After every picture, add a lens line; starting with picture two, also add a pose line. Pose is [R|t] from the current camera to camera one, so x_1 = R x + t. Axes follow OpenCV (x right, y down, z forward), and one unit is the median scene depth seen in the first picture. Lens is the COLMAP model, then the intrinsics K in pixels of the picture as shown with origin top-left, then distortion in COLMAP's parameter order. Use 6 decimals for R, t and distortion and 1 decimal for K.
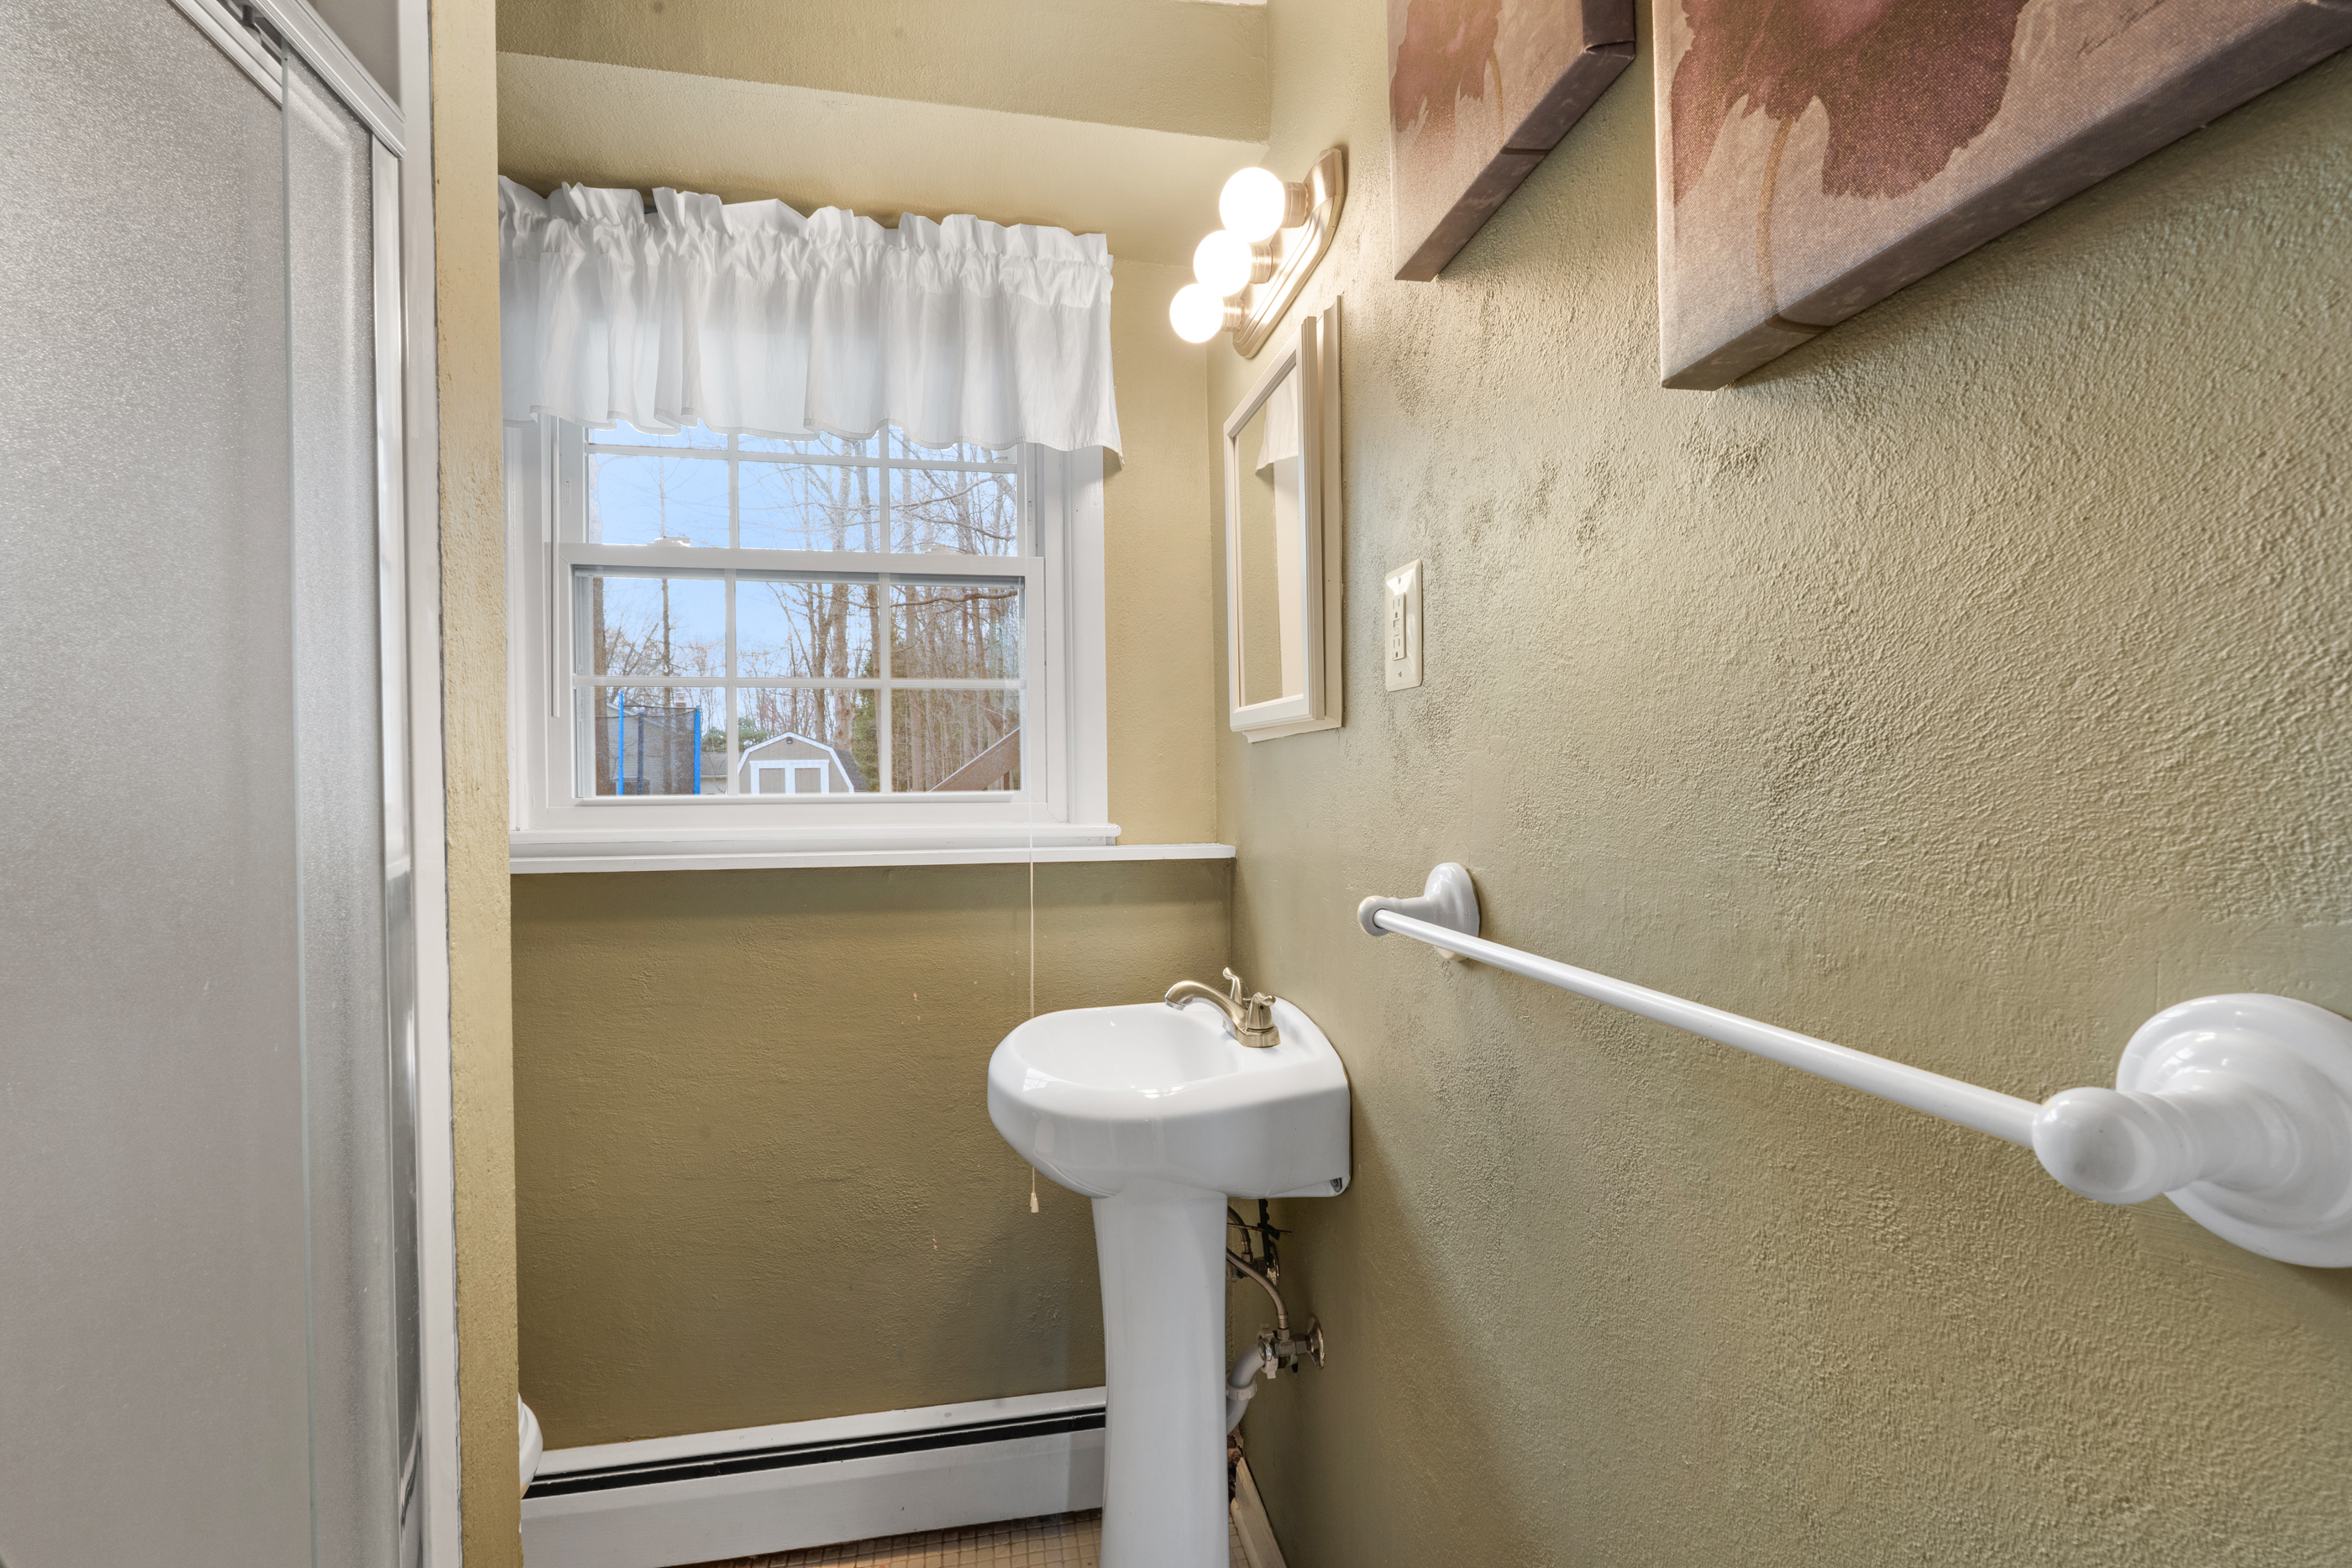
lens RADIAL K [[1029.5, 0, 1170.5], [0, 1029.5, 783.8], [0, 0, 1]] dist [-0.002596, -0.000694]
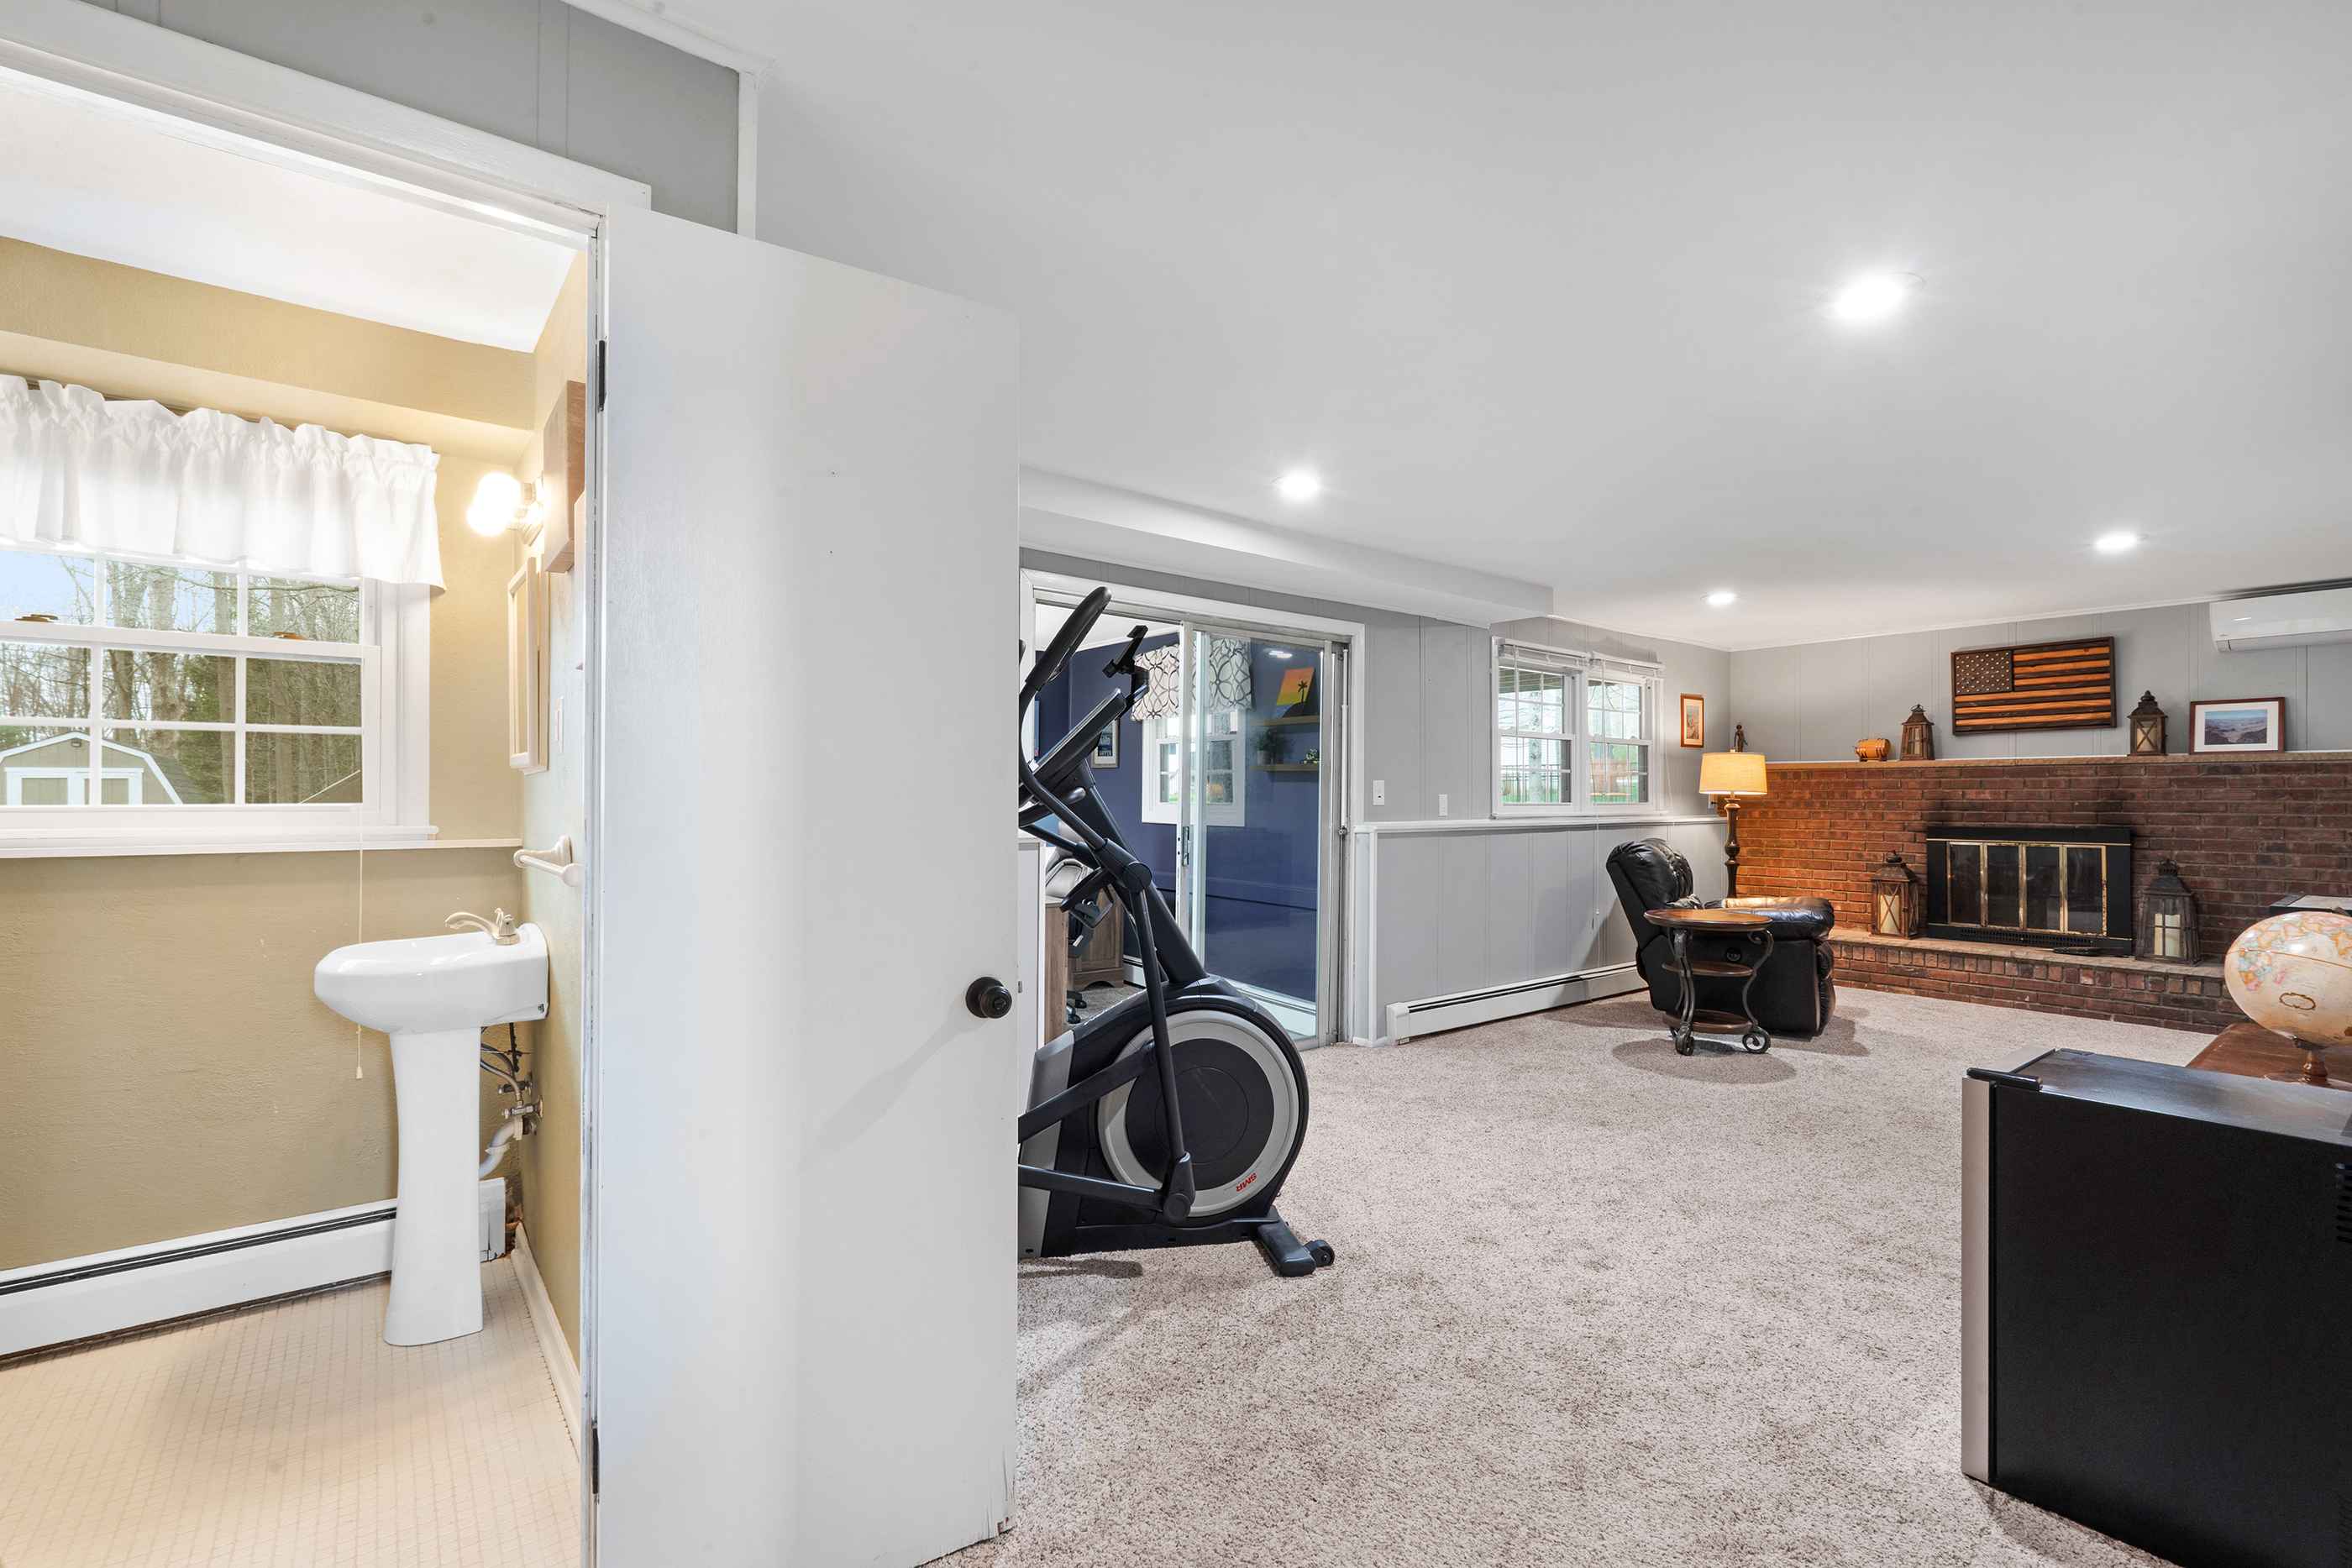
lens RADIAL K [[1029.5, 0, 1170.5], [0, 1029.5, 783.8], [0, 0, 1]] dist [-0.002596, -0.000694]
pose [[0.891461, 0.013586, 0.452893, 0.249555], [-0.005291, 0.999794, -0.019579, 0.002010], [-0.453066, 0.015058, 0.891350, -0.929771]]
